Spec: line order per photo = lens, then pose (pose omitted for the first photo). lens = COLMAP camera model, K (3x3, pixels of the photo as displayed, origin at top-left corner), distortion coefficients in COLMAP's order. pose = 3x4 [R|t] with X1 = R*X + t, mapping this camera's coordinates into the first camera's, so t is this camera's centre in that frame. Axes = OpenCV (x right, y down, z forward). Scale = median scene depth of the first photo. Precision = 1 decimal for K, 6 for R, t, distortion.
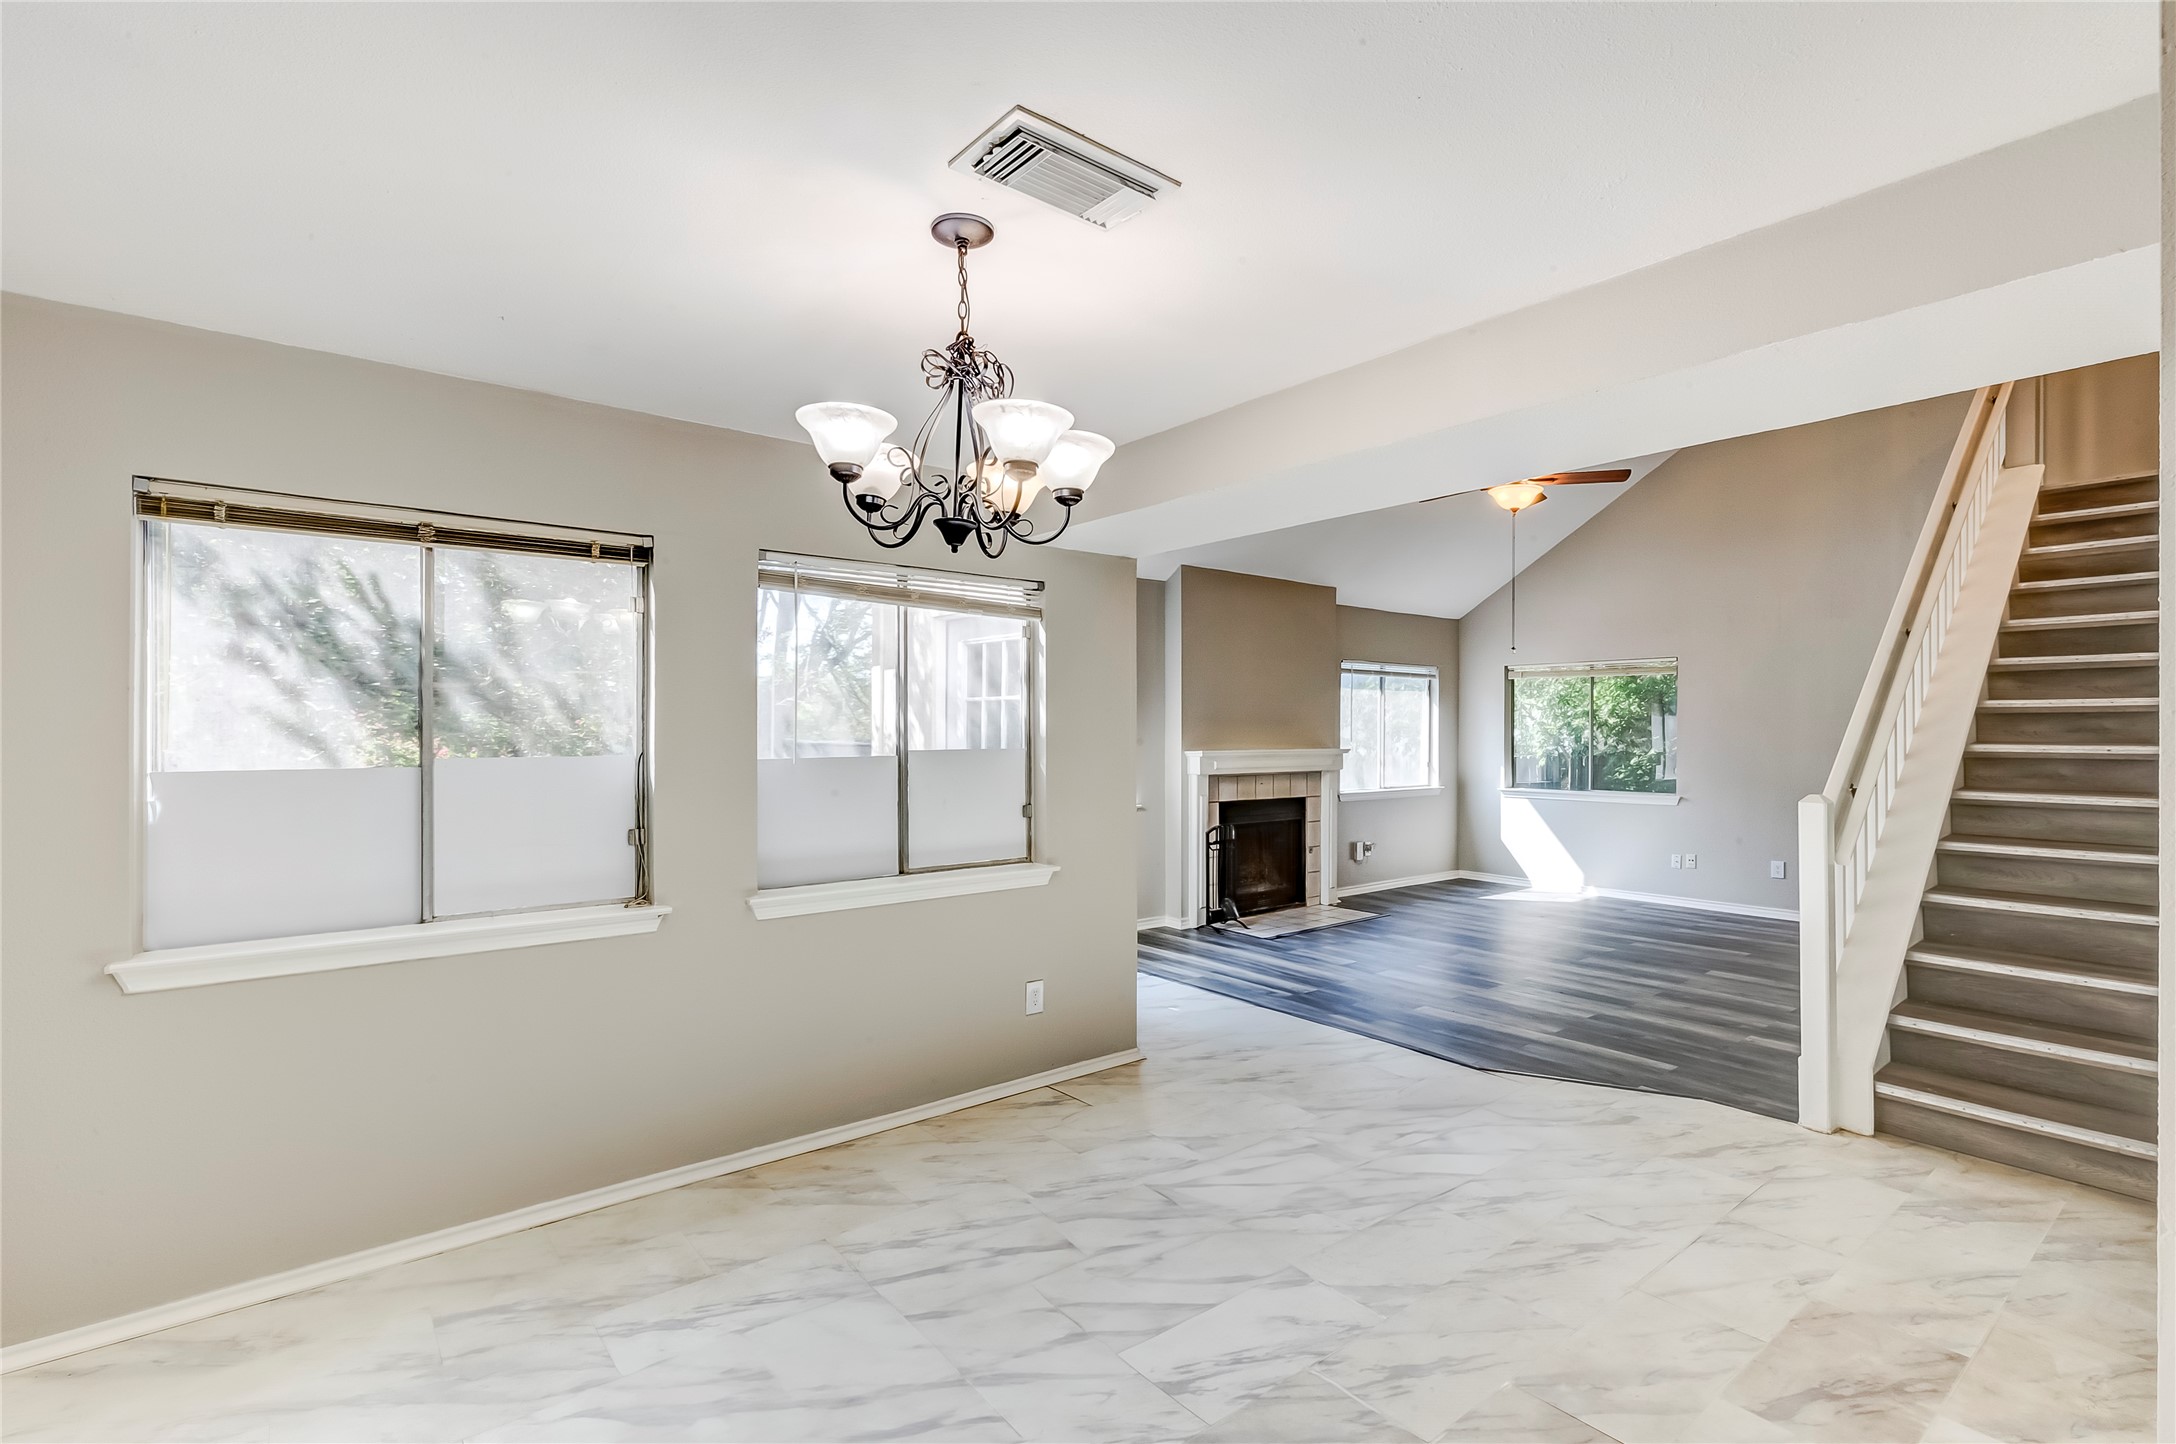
lens RADIAL K [[1004.4, 0, 1075.1], [0, 1004.4, 726.8], [0, 0, 1]] dist [0.000168, 0.000147]
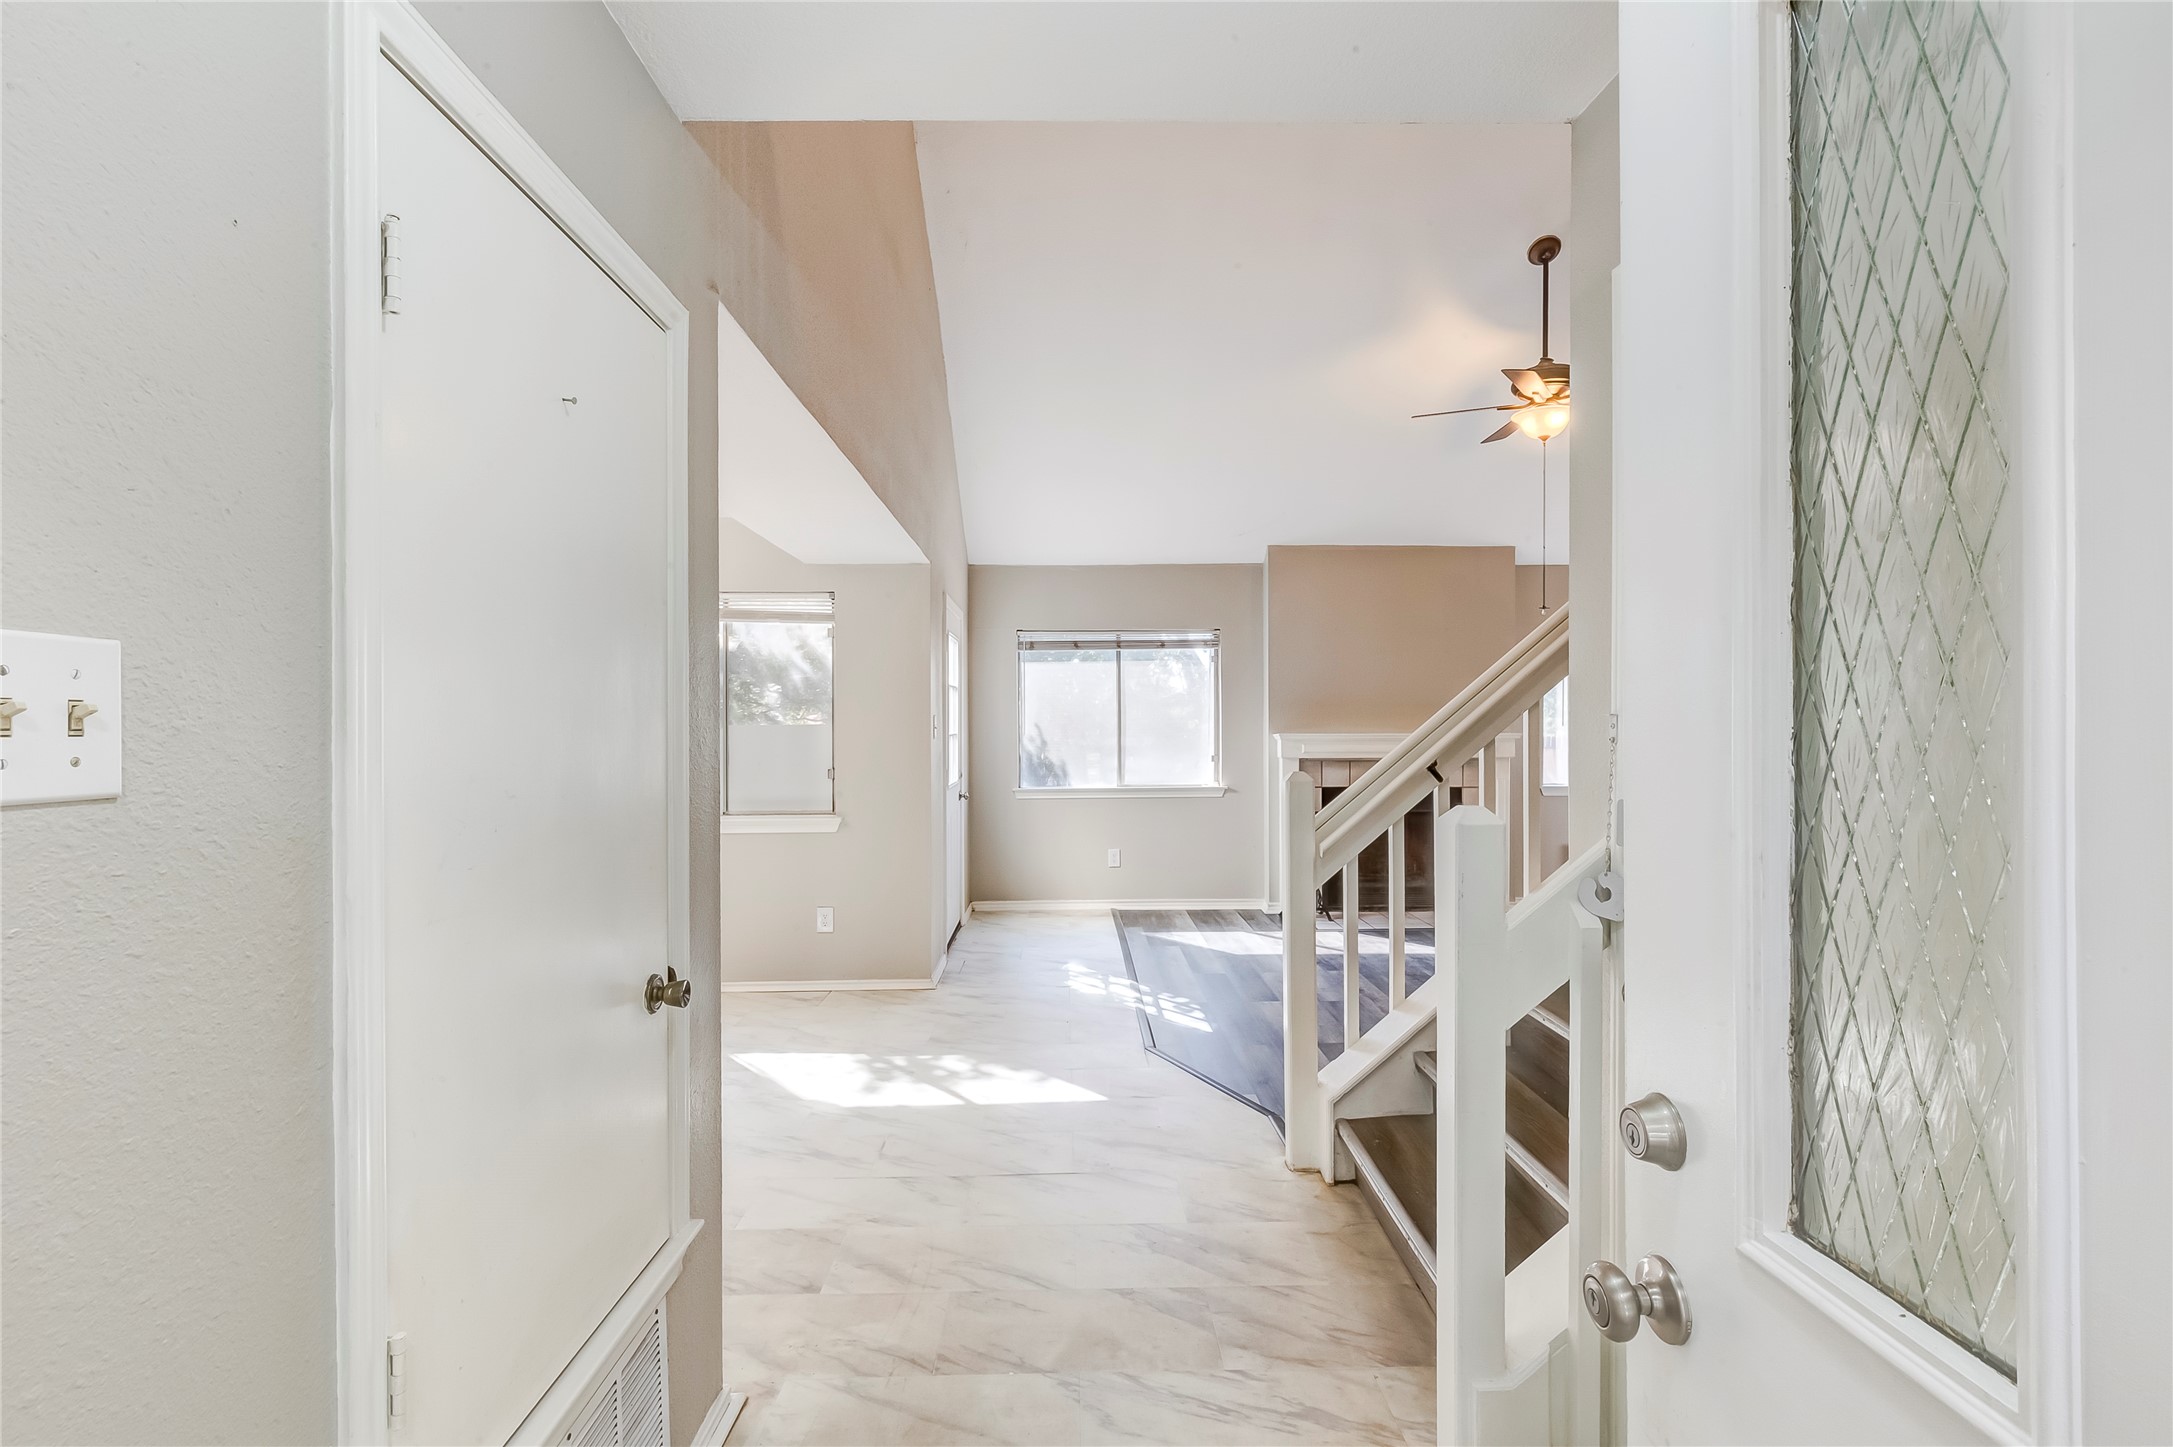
lens RADIAL K [[993.0, 0, 1086.1], [0, 993.0, 731.9], [0, 0, 1]] dist [-0.000210, -0.000016]
pose [[0.798610, 0.000870, -0.601848, 0.501442], [0.006133, 0.999935, 0.009583, 0.010726], [0.601818, -0.011344, 0.798553, 0.101377]]
